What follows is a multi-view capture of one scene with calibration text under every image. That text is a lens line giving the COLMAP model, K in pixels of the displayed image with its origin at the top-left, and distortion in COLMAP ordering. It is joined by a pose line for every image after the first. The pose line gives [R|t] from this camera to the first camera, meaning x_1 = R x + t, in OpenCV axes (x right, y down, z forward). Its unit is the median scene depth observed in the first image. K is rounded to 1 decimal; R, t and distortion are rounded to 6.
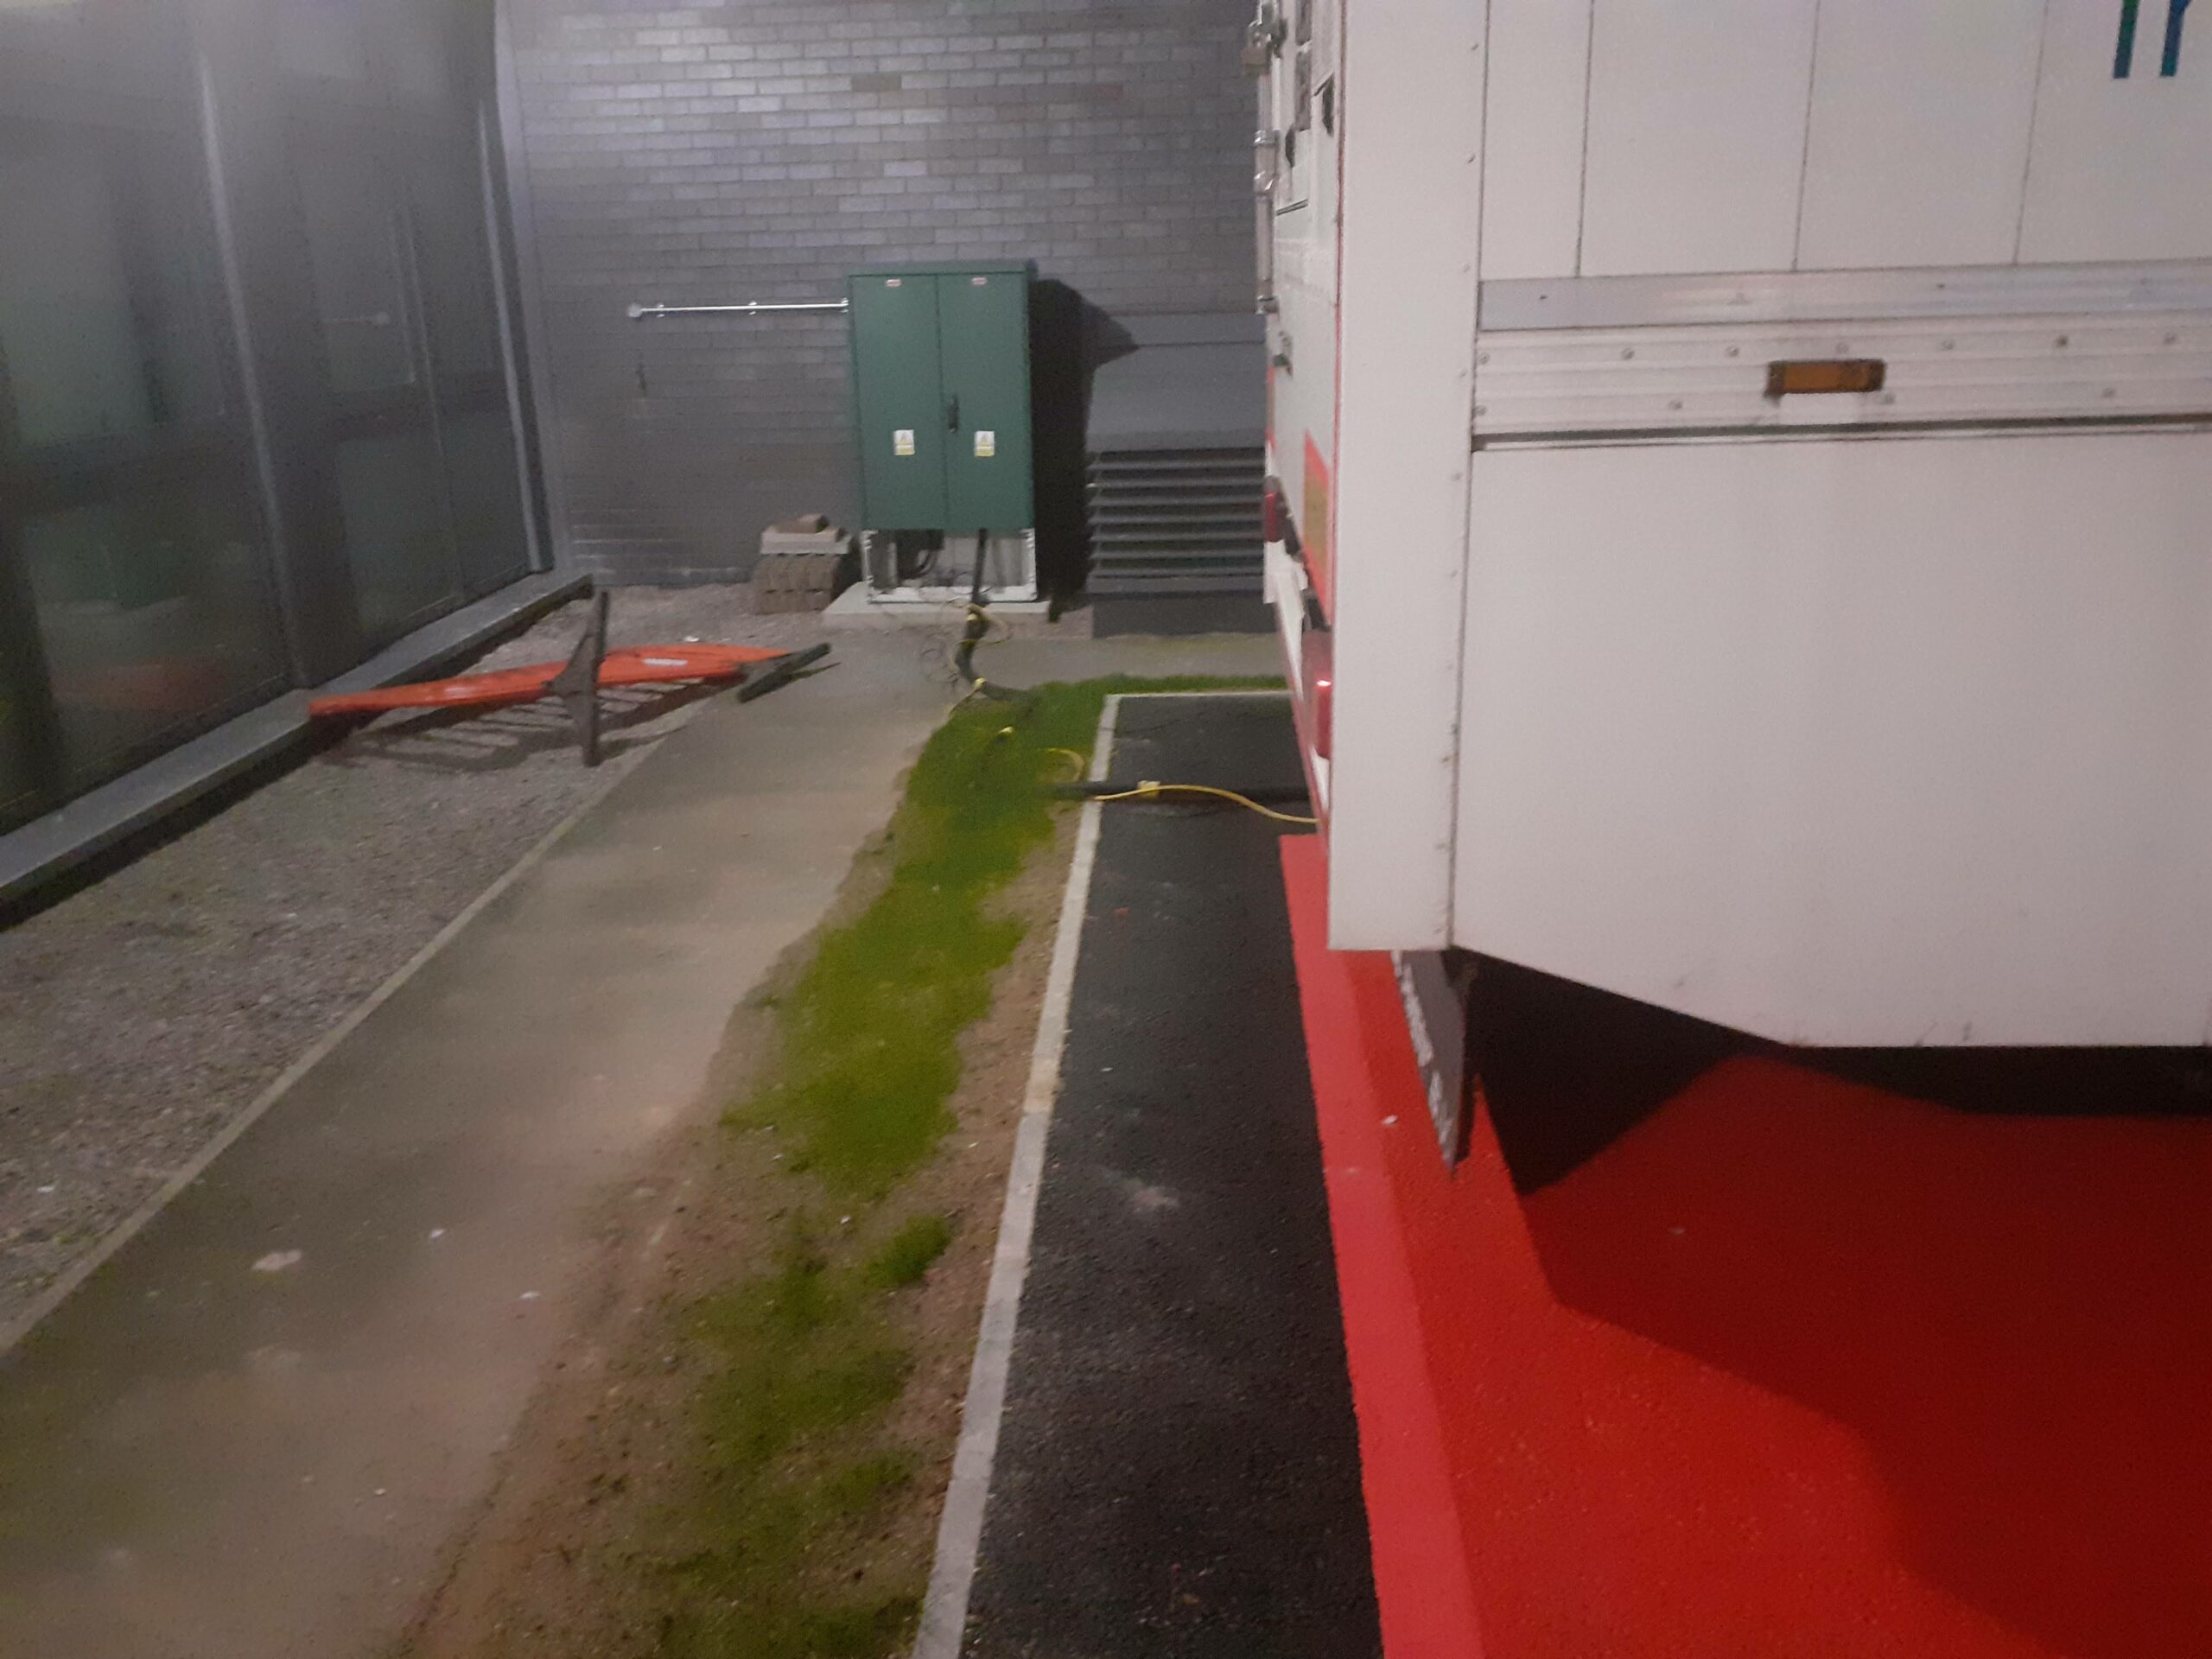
lens RADIAL K [[1757.7, 0, 1104.0], [0, 1757.7, 848.6], [0, 0, 1]] dist [0.030196, -0.018880]
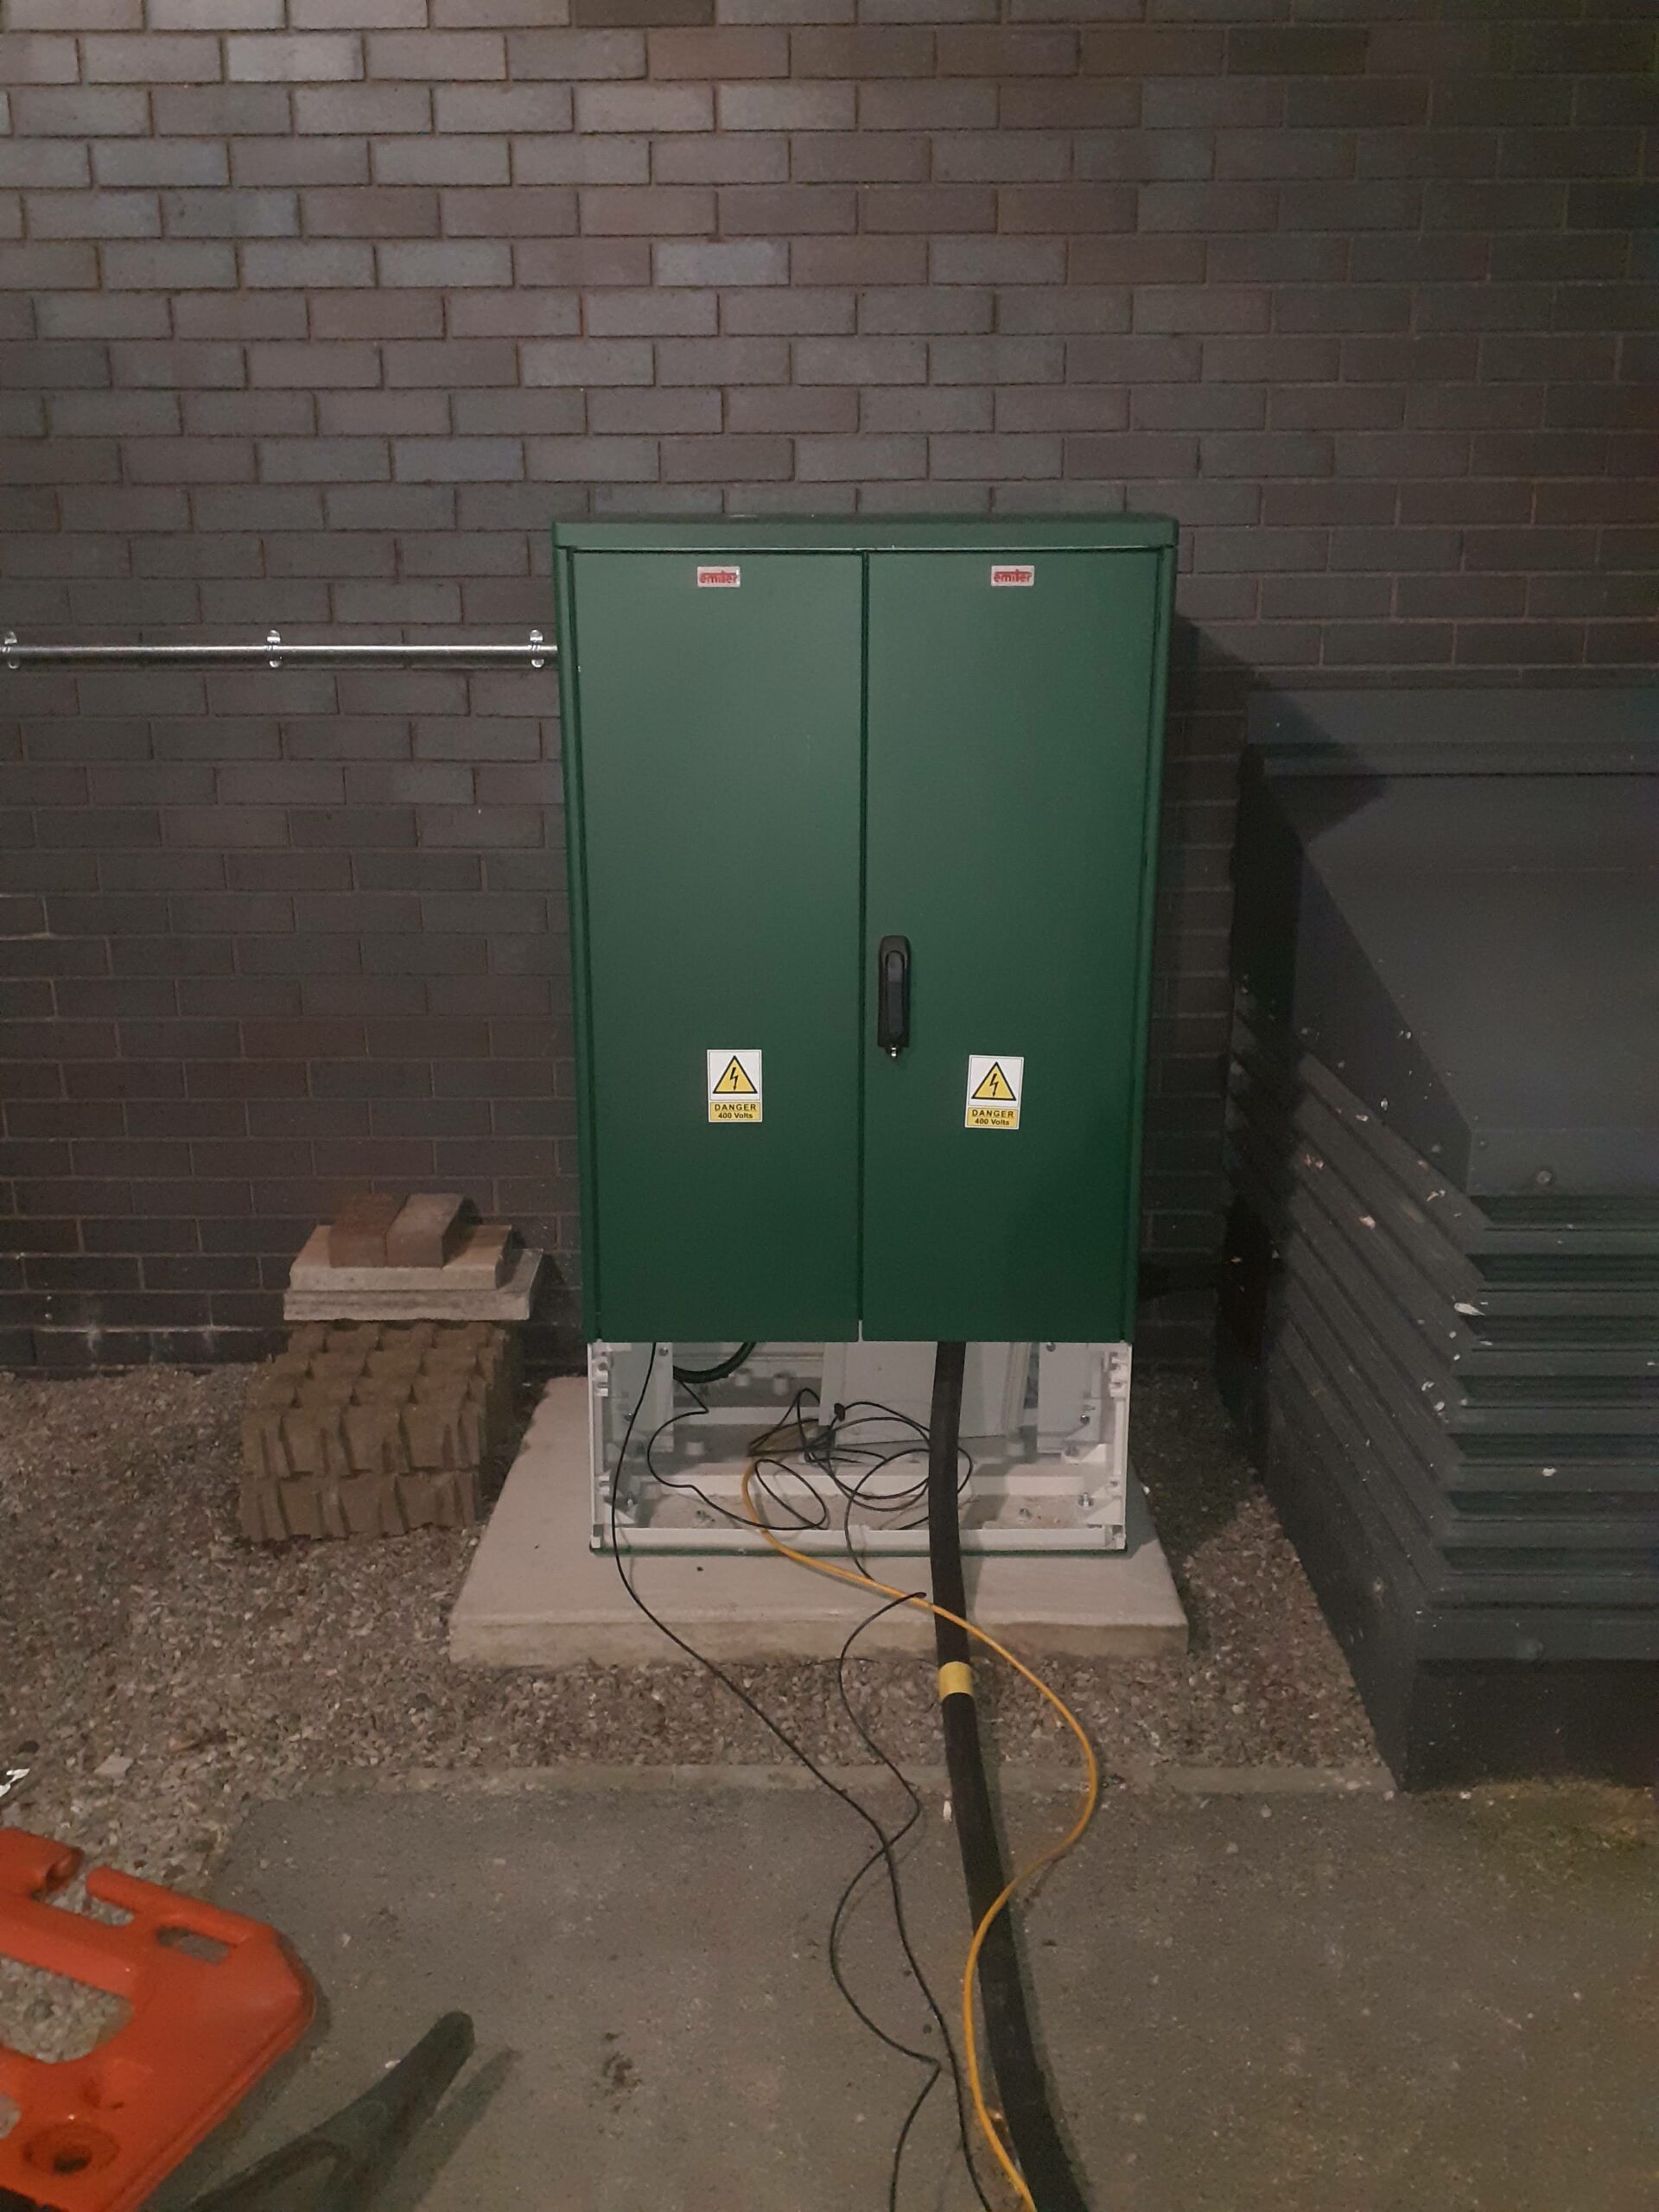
lens RADIAL K [[1757.7, 0, 841.0], [0, 1757.7, 1091.6], [0, 0, 1]] dist [0.030196, -0.018880]
pose [[0.998410, 0.006435, 0.056008, -0.106801], [-0.003267, 0.998399, -0.056474, -0.202747], [-0.056282, 0.056202, 0.996832, 0.661478]]
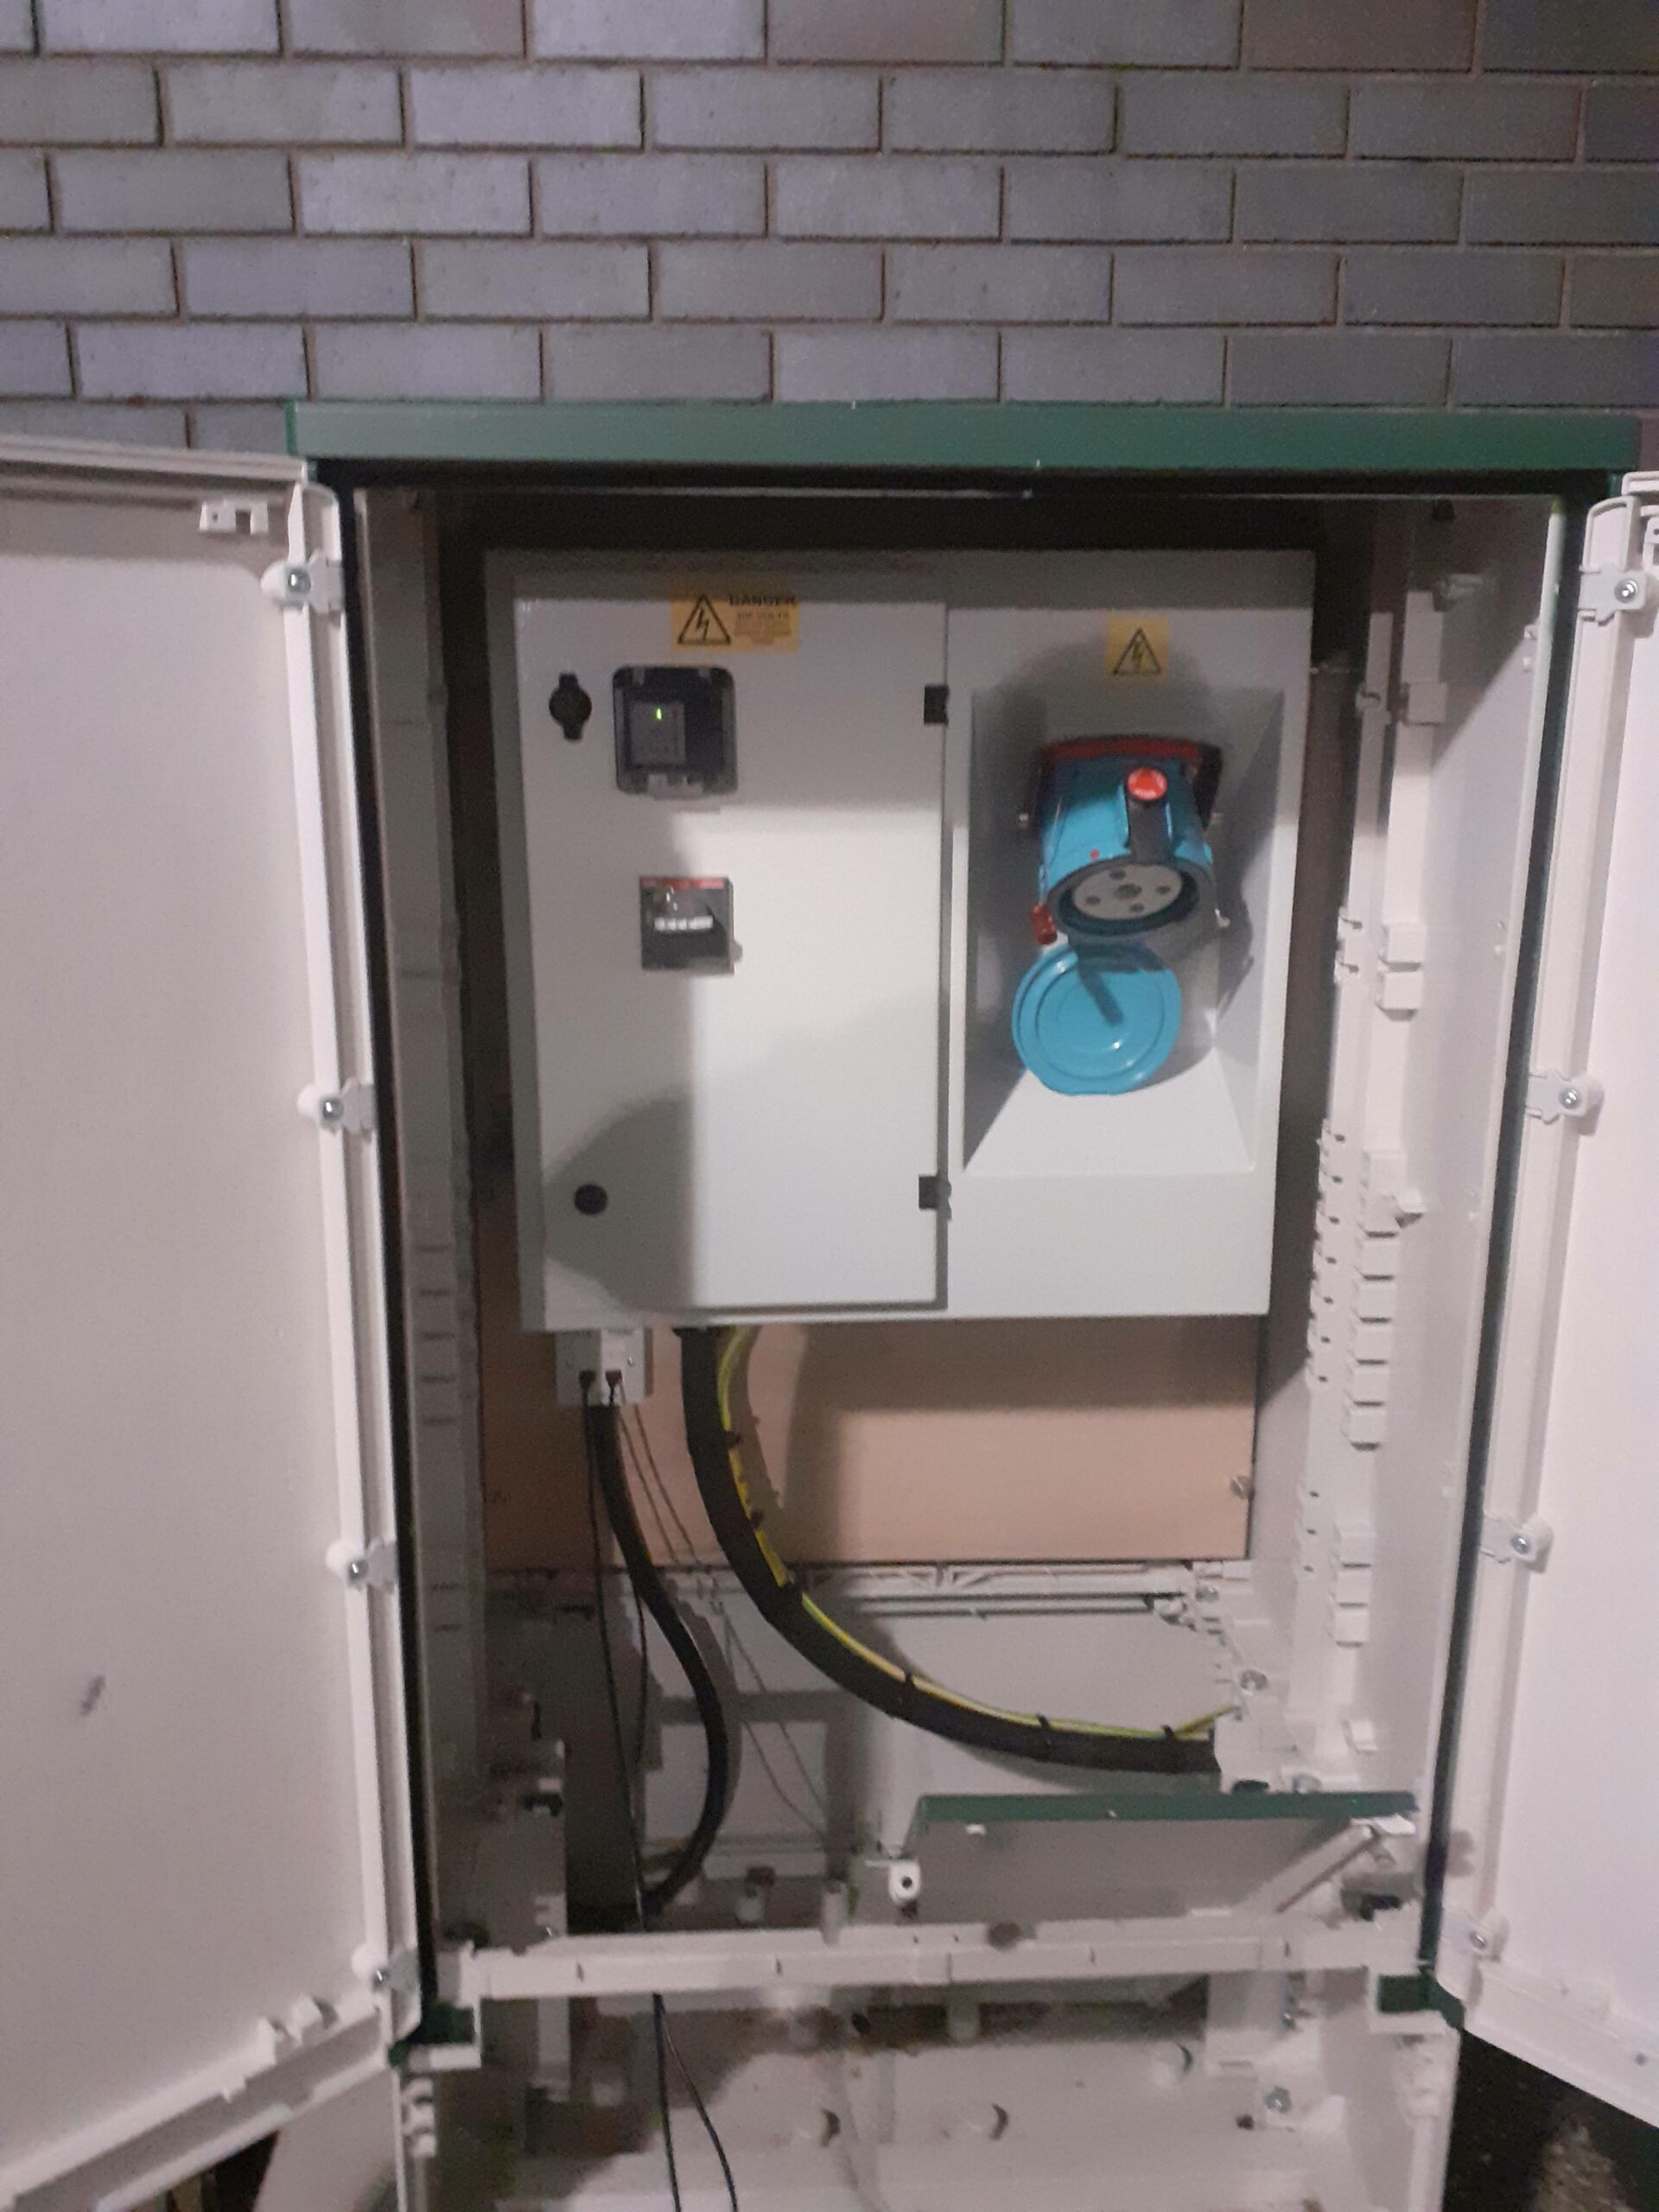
lens RADIAL K [[1757.7, 0, 814.7], [0, 1757.7, 1102.5], [0, 0, 1]] dist [0.030196, -0.018880]
pose [[0.995292, 0.001366, 0.096912, -0.112178], [0.003897, 0.998528, -0.054099, -0.251511], [-0.096843, 0.054222, 0.993822, 0.805026]]
